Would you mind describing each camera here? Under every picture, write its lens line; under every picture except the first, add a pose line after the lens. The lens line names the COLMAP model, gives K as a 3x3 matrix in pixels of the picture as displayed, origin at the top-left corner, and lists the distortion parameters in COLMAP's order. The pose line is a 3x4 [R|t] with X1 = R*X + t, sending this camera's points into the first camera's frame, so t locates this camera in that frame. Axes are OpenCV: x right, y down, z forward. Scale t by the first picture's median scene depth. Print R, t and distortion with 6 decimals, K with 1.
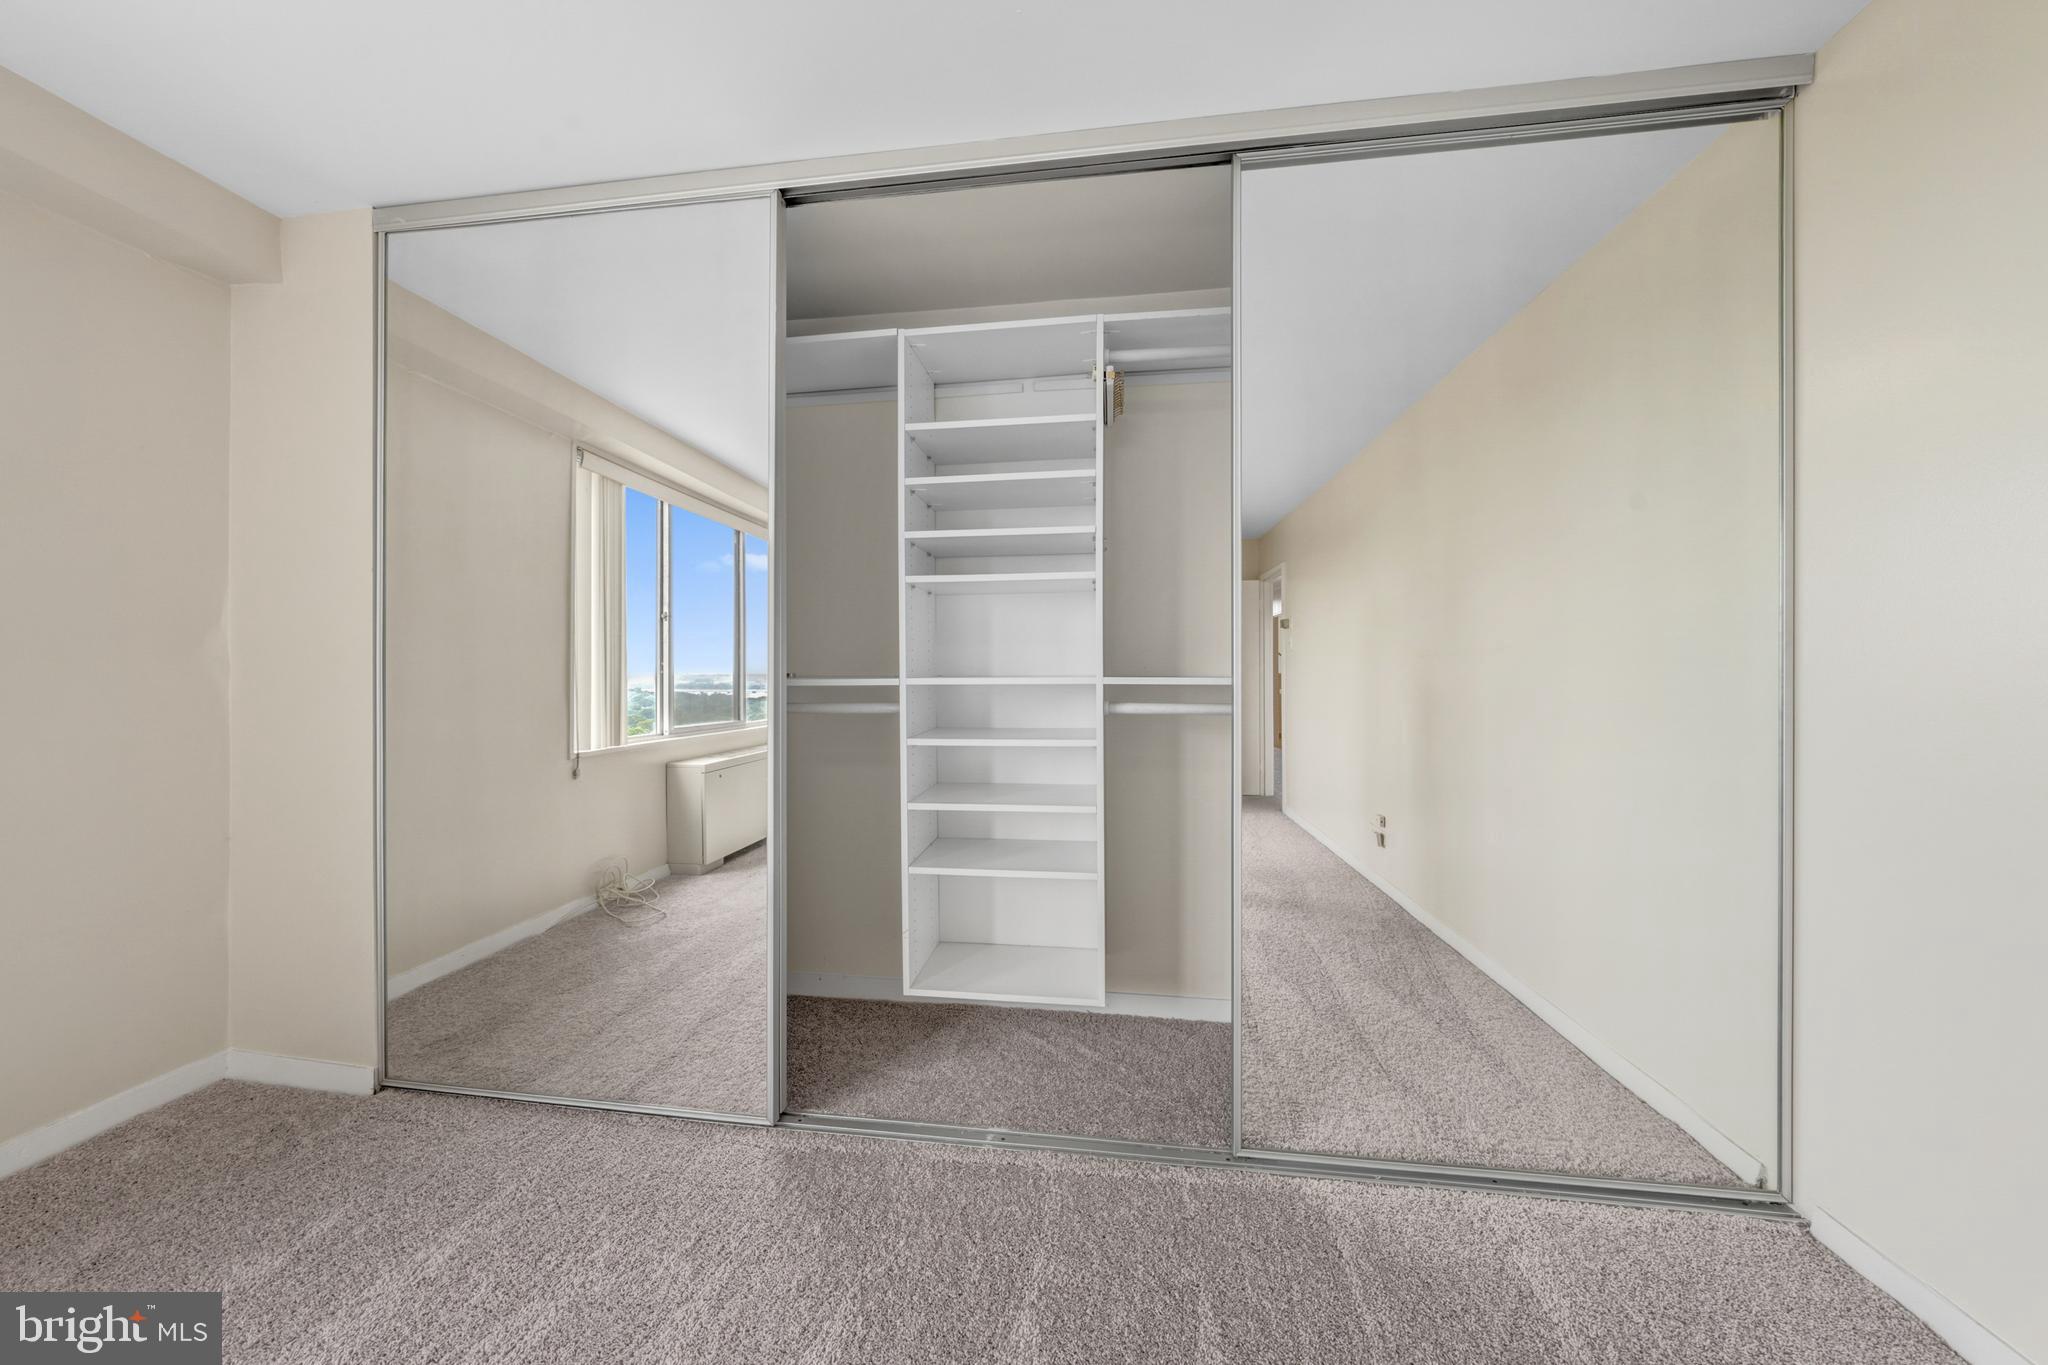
lens RADIAL K [[695.9, 0, 1024.1], [0, 695.9, 672.9], [0, 0, 1]] dist [-0.000101, -0.000033]
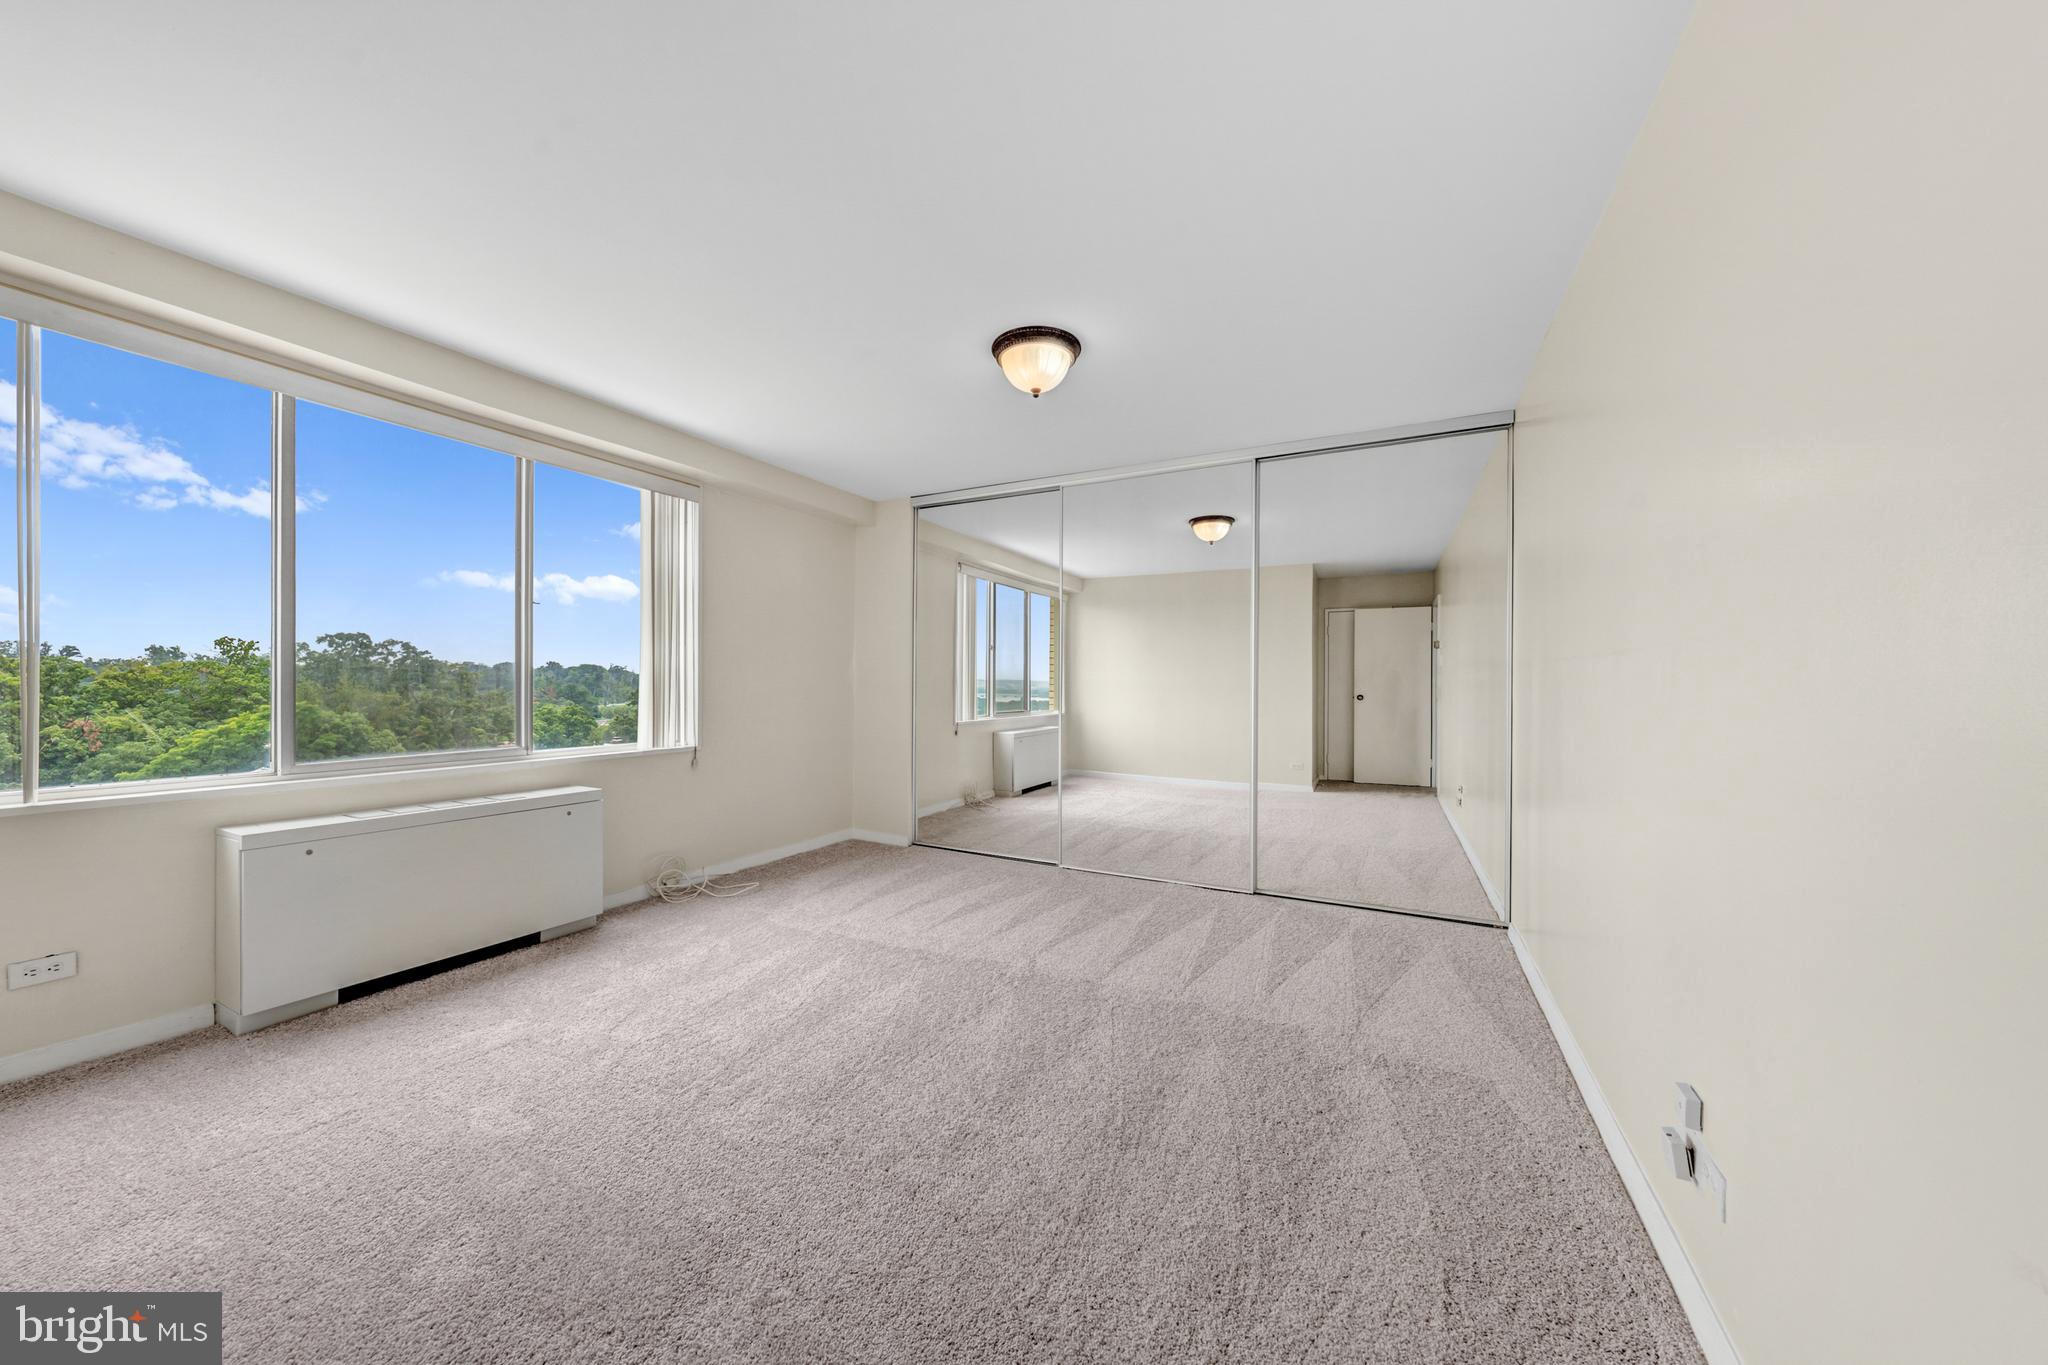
lens RADIAL K [[695.9, 0, 1024.1], [0, 695.9, 672.9], [0, 0, 1]] dist [-0.000101, -0.000033]
pose [[0.934509, 0.002007, -0.355935, 0.203118], [-0.005501, 0.999946, -0.008805, -0.004959], [0.355898, 0.010186, 0.934469, -0.701325]]
